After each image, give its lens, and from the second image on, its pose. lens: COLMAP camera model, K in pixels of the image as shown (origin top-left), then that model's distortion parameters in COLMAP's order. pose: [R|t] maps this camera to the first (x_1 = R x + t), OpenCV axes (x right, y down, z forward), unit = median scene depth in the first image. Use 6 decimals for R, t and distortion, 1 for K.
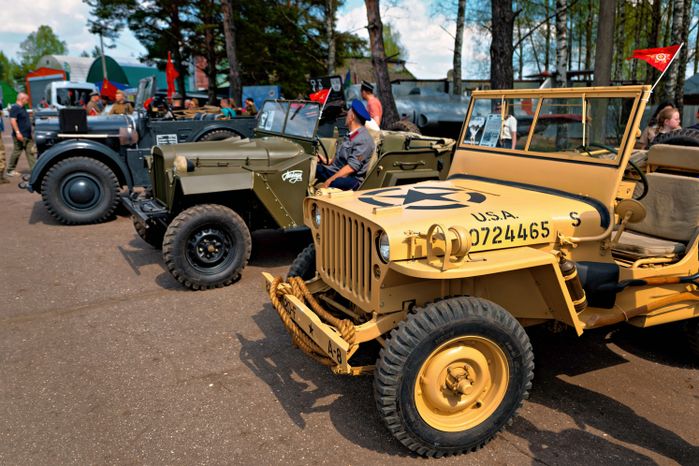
lens RADIAL K [[555.1, 0, 349.1], [0, 555.1, 231.4], [0, 0, 1]] dist [-0.002179, -0.001382]
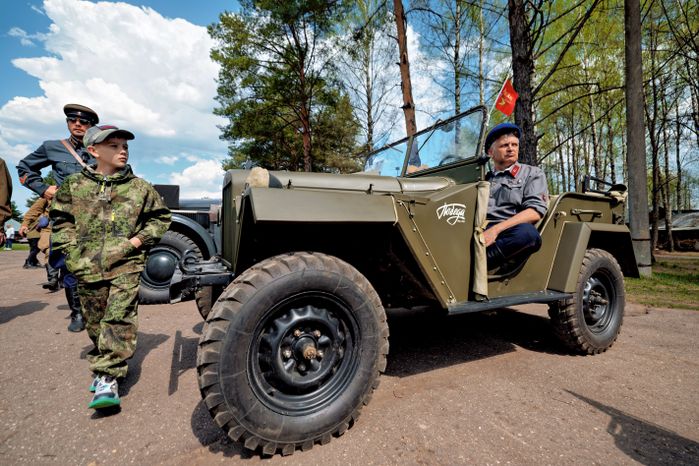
lens RADIAL K [[315.4, 0, 347.6], [0, 315.4, 236.2], [0, 0, 1]] dist [0.003890, 0.000342]
pose [[0.997730, -0.009411, -0.066684, -0.198521], [-0.006666, 0.971525, -0.236844, 0.001024], [0.067014, 0.236751, 0.969256, 0.727049]]
